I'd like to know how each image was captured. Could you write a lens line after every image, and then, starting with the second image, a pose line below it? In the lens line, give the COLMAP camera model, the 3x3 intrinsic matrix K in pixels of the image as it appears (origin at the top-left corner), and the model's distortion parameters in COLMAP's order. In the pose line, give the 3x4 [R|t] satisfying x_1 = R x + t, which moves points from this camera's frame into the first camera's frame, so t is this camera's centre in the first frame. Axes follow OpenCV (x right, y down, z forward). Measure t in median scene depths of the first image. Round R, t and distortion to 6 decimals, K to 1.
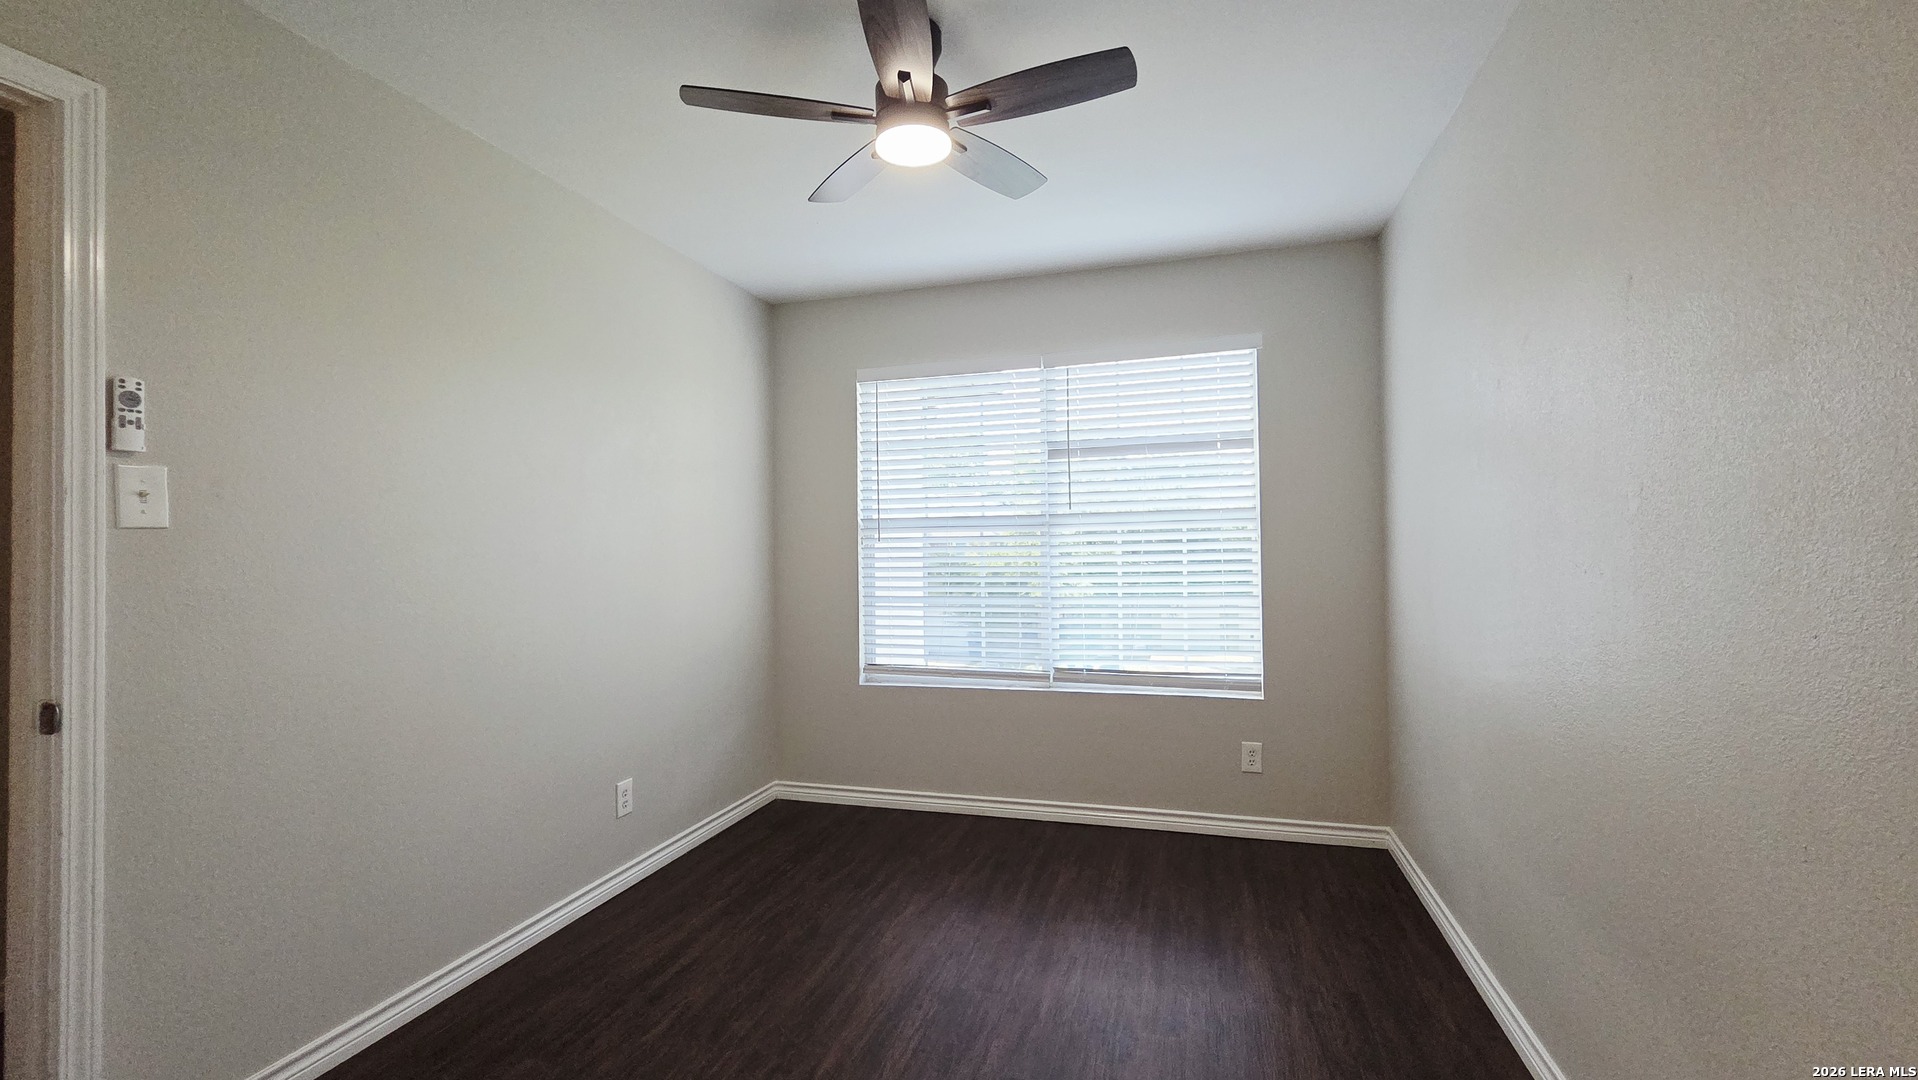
lens RADIAL K [[781.5, 0, 965.0], [0, 781.5, 541.0], [0, 0, 1]] dist [-0.003016, -0.000286]
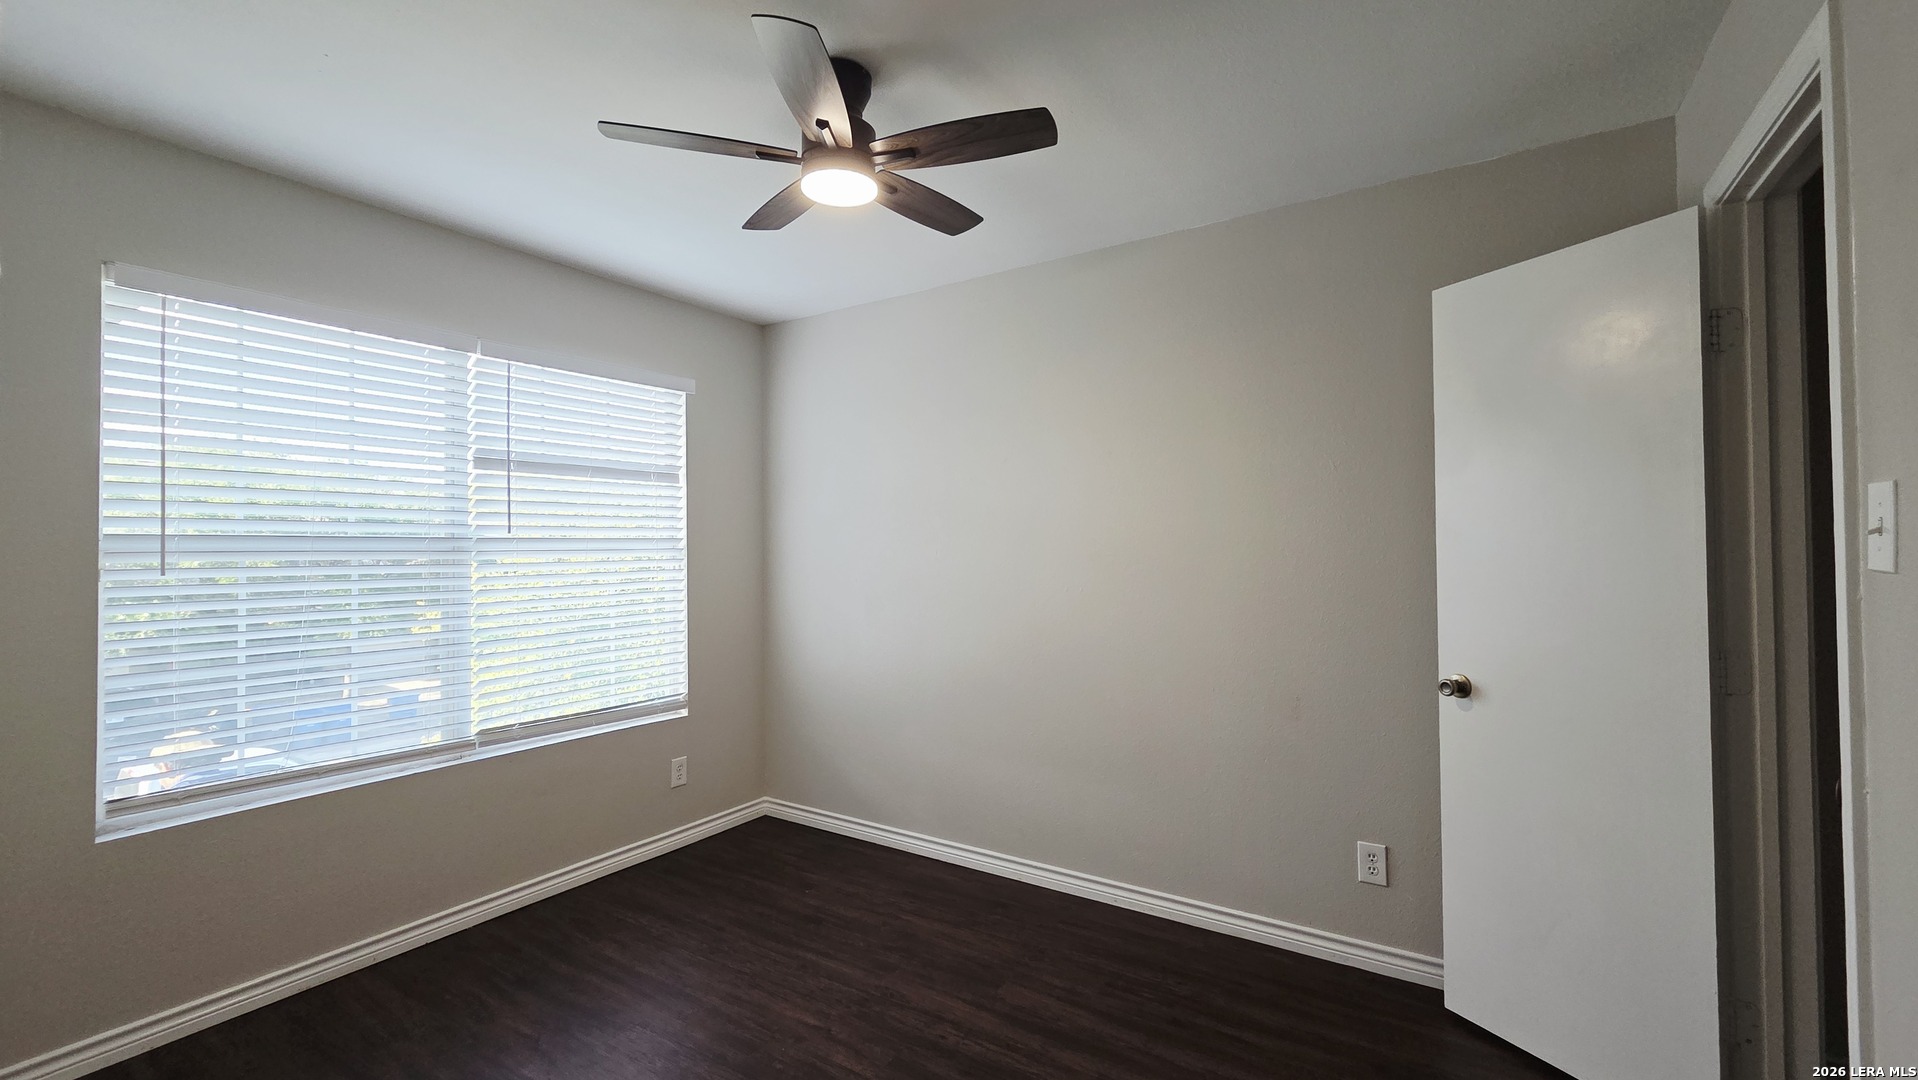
lens RADIAL K [[781.5, 0, 965.0], [0, 781.5, 541.0], [0, 0, 1]] dist [-0.003016, -0.000286]
pose [[0.283429, 0.024734, 0.958674, -0.554297], [-0.005860, 0.999693, -0.024060, -0.016226], [-0.958975, 0.001202, 0.283487, 0.318691]]
